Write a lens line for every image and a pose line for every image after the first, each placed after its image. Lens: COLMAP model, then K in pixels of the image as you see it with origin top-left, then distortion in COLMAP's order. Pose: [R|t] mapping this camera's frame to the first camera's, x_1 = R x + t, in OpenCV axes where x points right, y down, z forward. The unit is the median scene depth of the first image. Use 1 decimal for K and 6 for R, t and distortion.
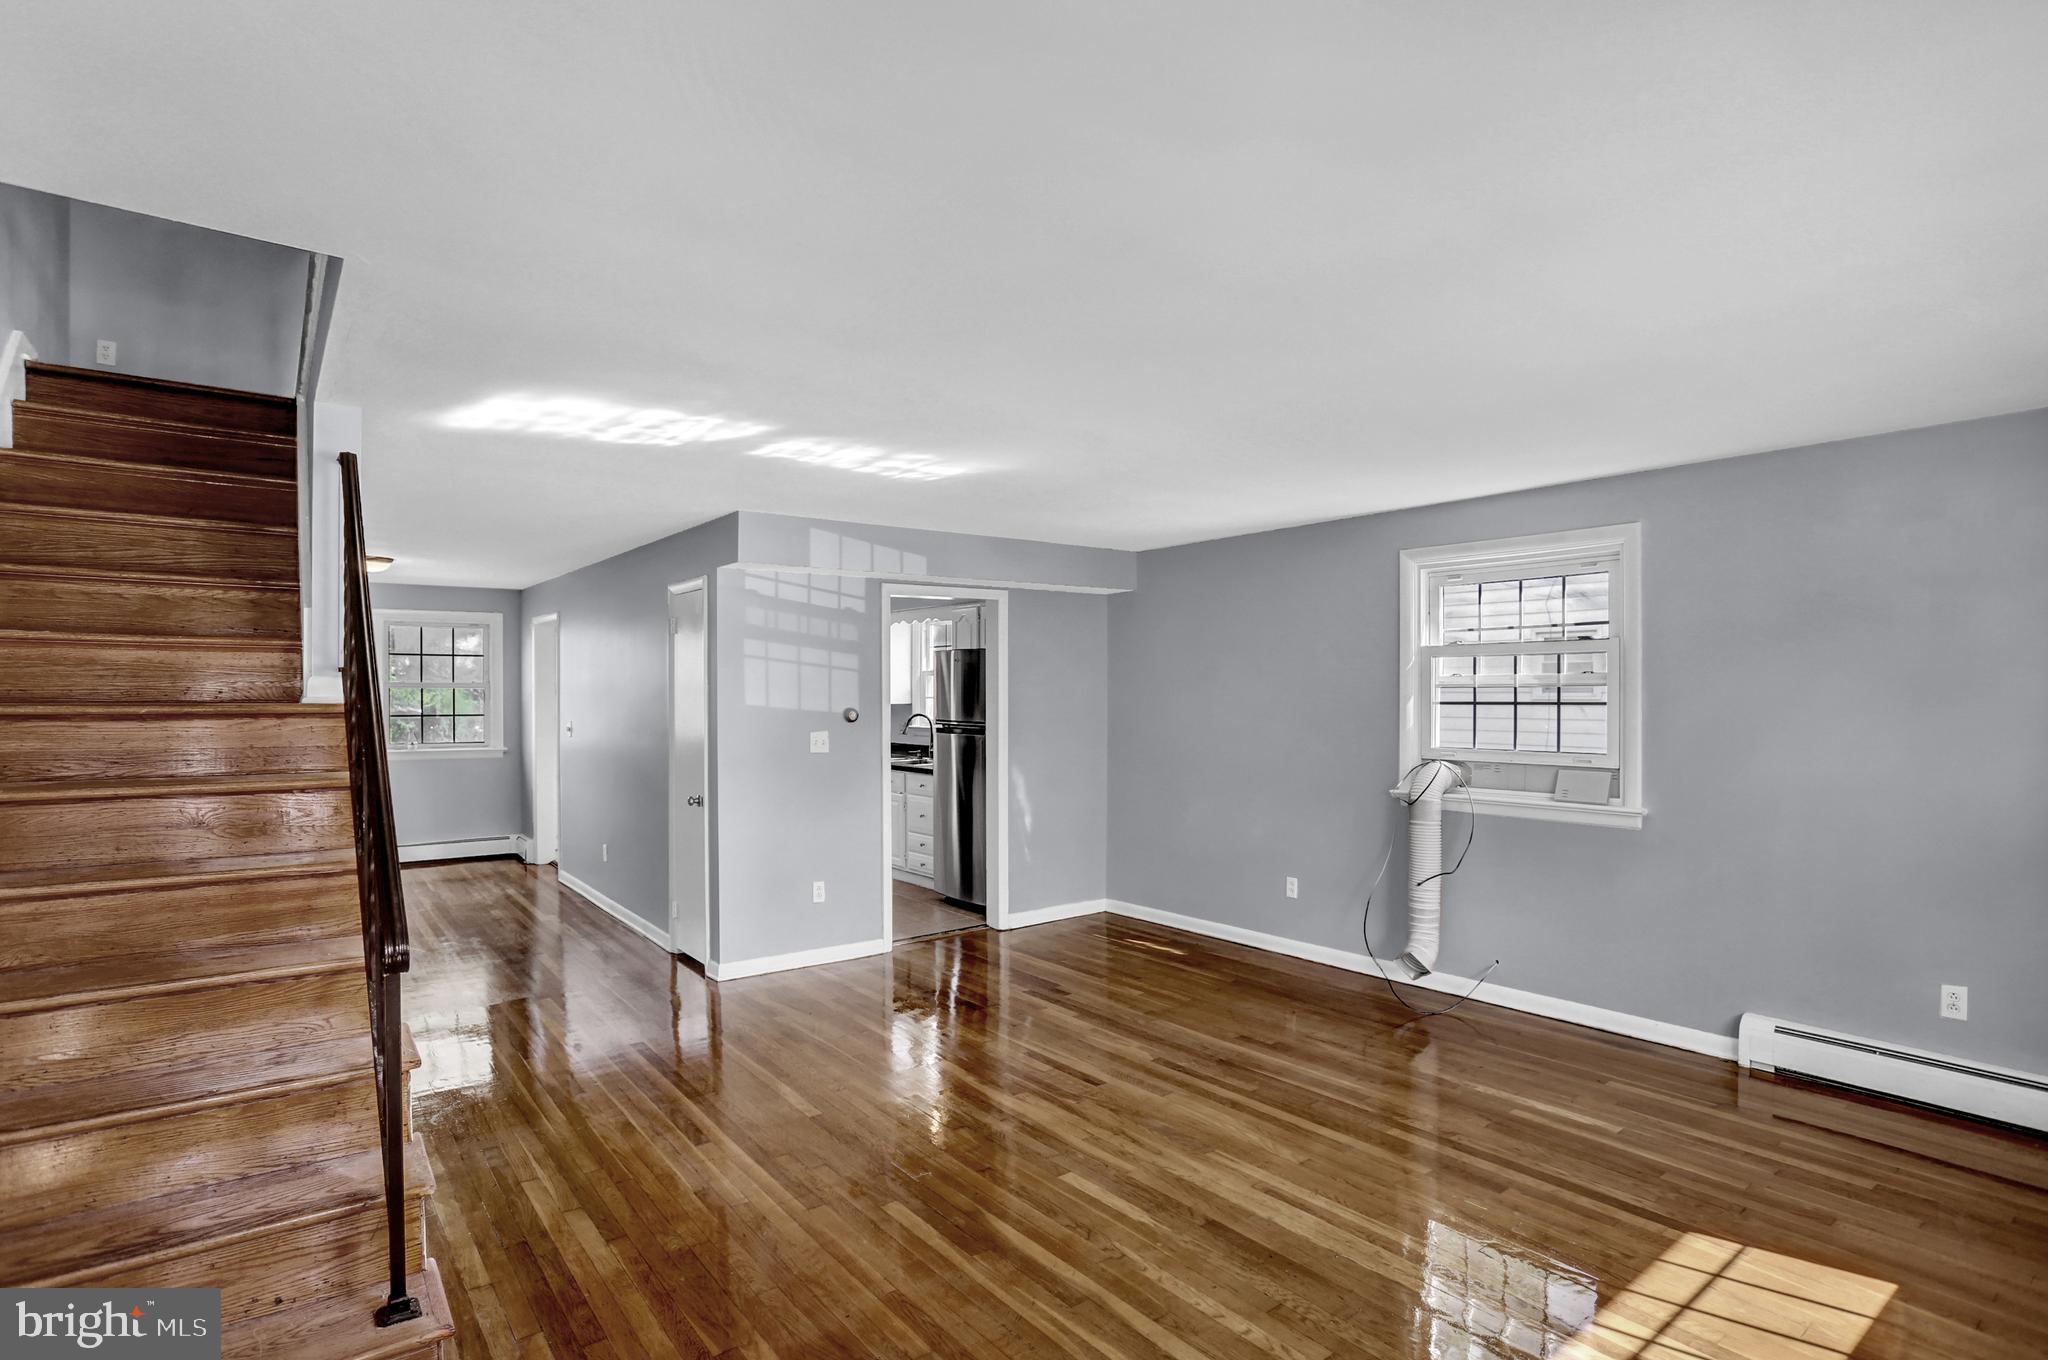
lens RADIAL K [[1024.7, 0, 1024.5], [0, 1024.7, 709.5], [0, 0, 1]] dist [-0.074867, 0.029290]
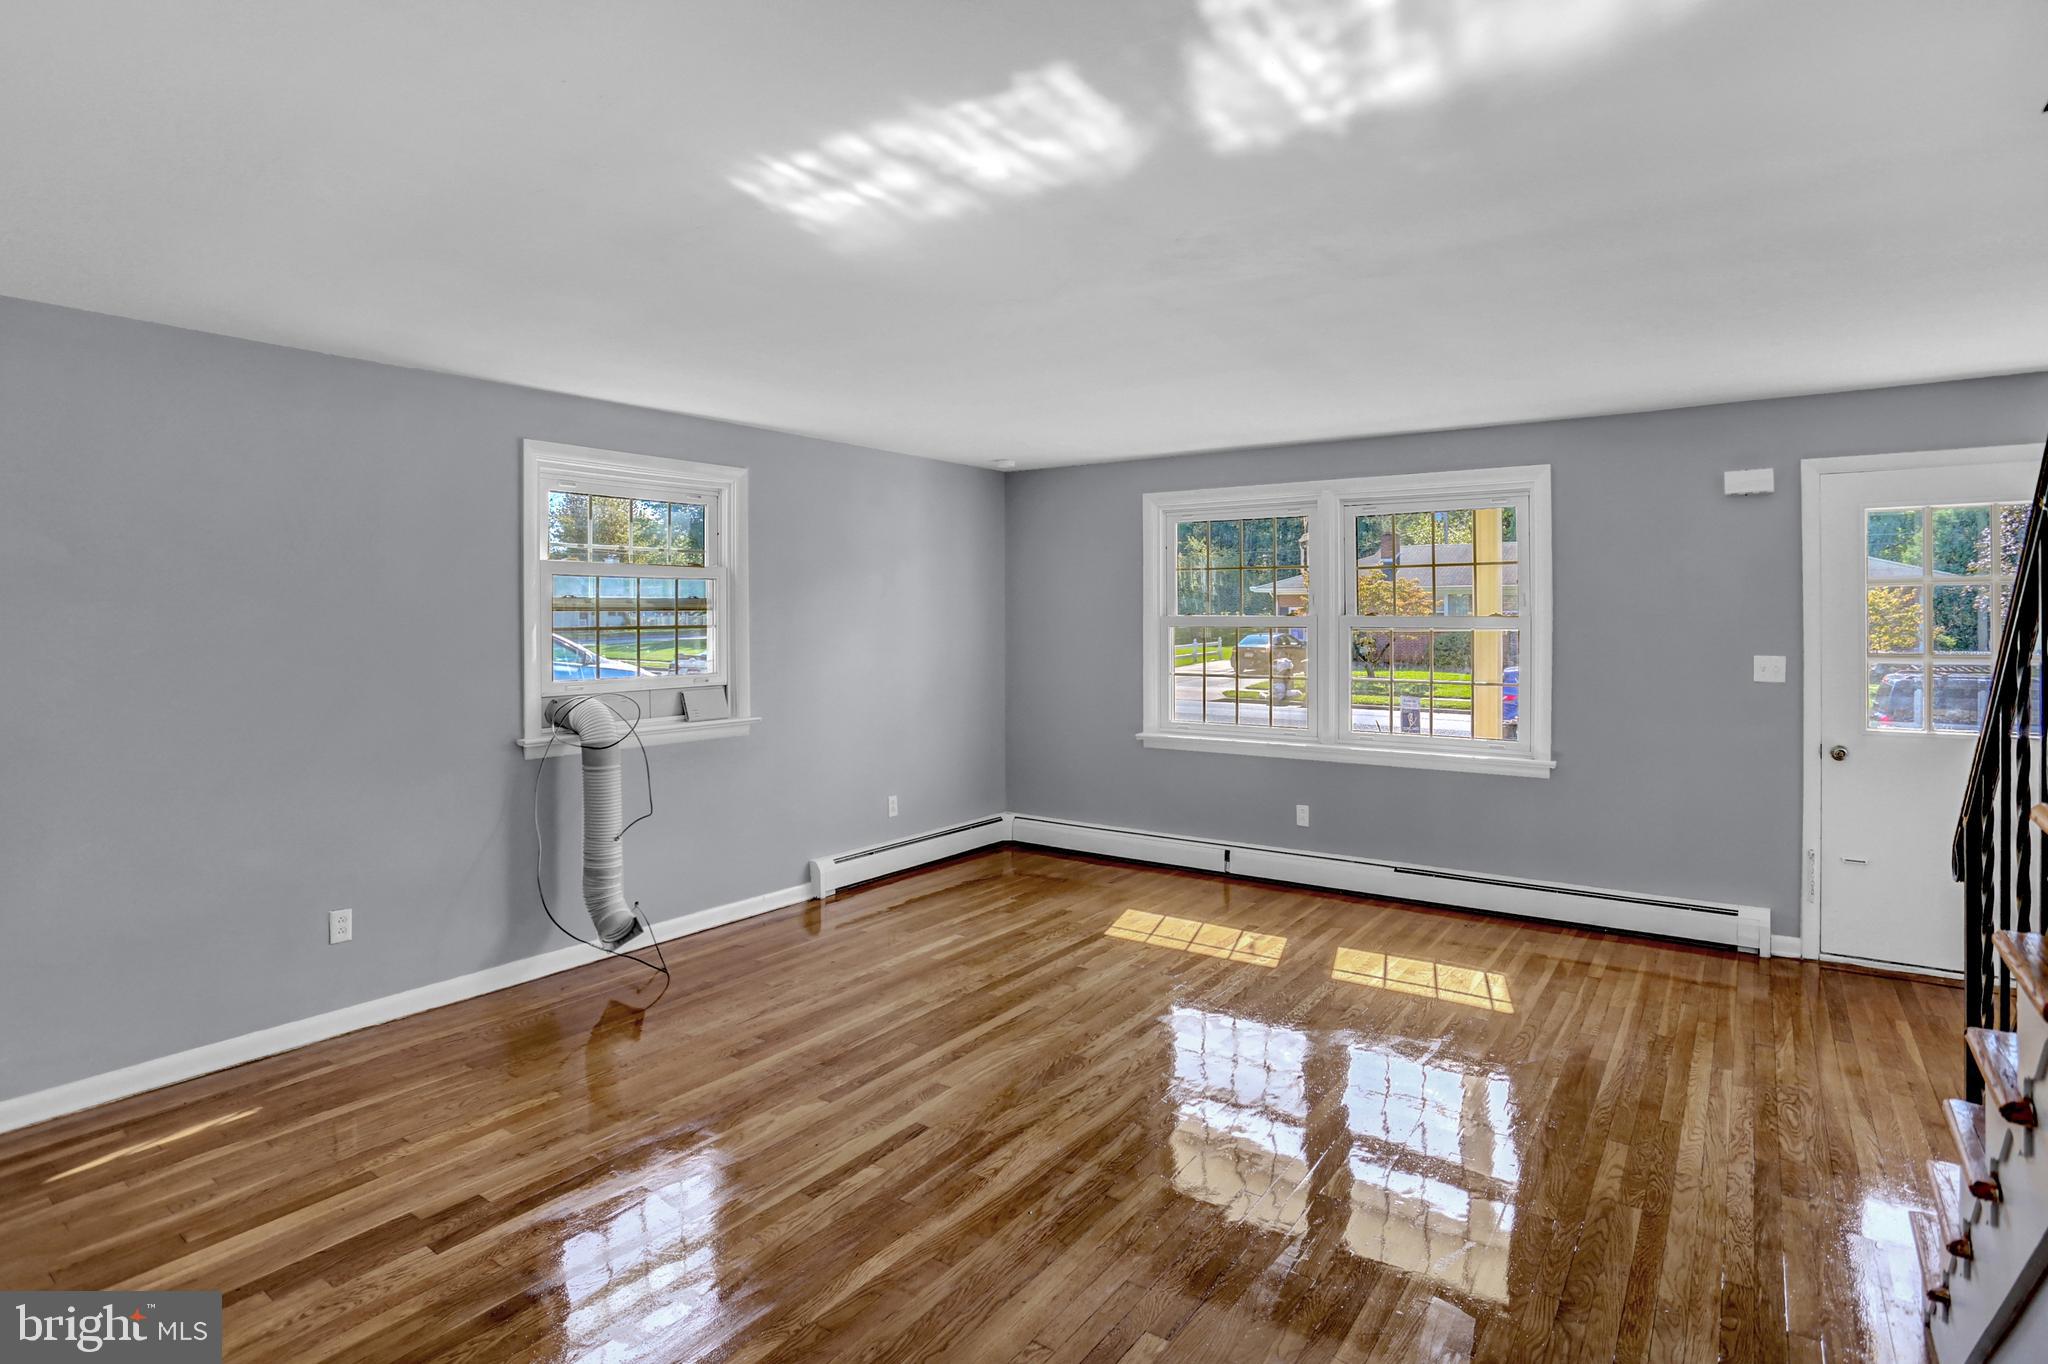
lens RADIAL K [[1041.1, 0, 1025.2], [0, 1041.1, 610.9], [0, 0, 1]] dist [-0.073790, 0.031572]
pose [[-0.287157, 0.010652, 0.957824, -0.647625], [0.023379, 0.999718, -0.004109, -0.012274], [-0.957598, 0.021213, -0.287325, 1.070959]]
